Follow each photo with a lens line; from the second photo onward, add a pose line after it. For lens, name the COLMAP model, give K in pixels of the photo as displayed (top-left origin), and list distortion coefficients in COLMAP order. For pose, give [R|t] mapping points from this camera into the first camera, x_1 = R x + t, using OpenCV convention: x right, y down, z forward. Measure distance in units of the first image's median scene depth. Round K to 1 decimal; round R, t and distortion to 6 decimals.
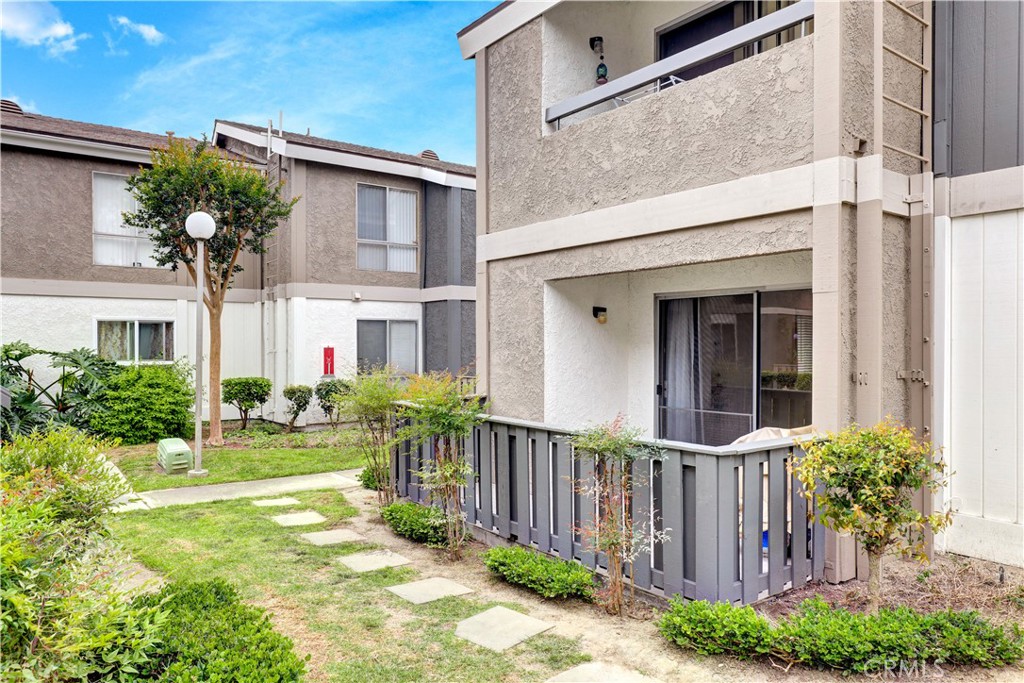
lens RADIAL K [[702.2, 0, 512.0], [0, 702.2, 341.5], [0, 0, 1]] dist [0.045256, 0.000147]
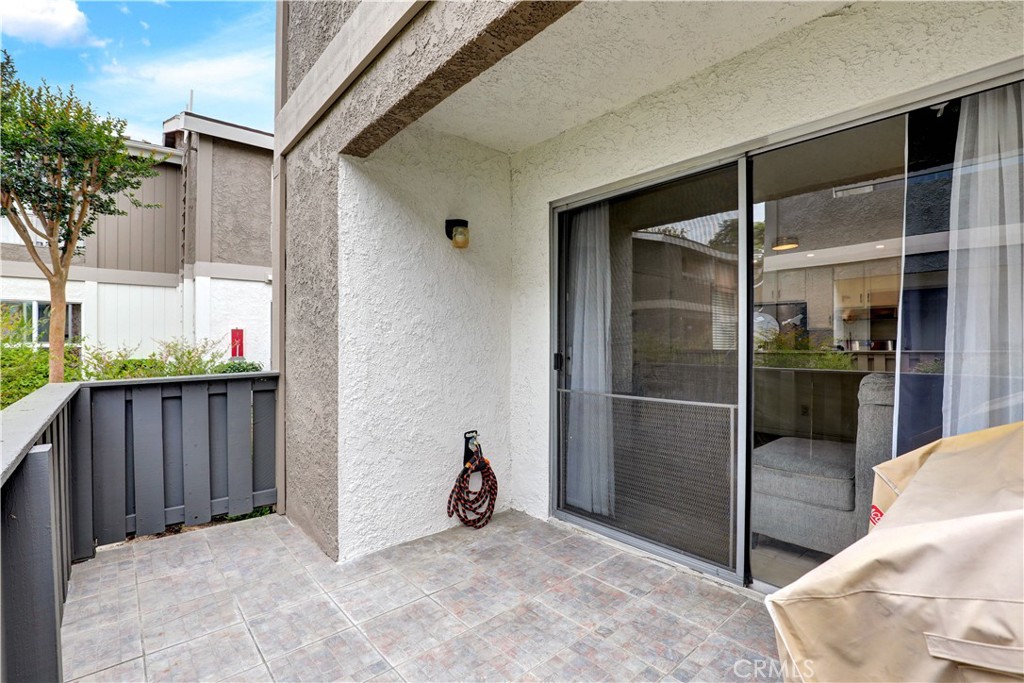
lens RADIAL K [[475.1, 0, 508.7], [0, 475.1, 345.5], [0, 0, 1]] dist [-0.003029, -0.000023]
pose [[0.998098, -0.000159, 0.061653, 0.139812], [-0.000111, 0.999990, 0.004366, 0.052048], [-0.061653, -0.004365, 0.998088, 0.586490]]
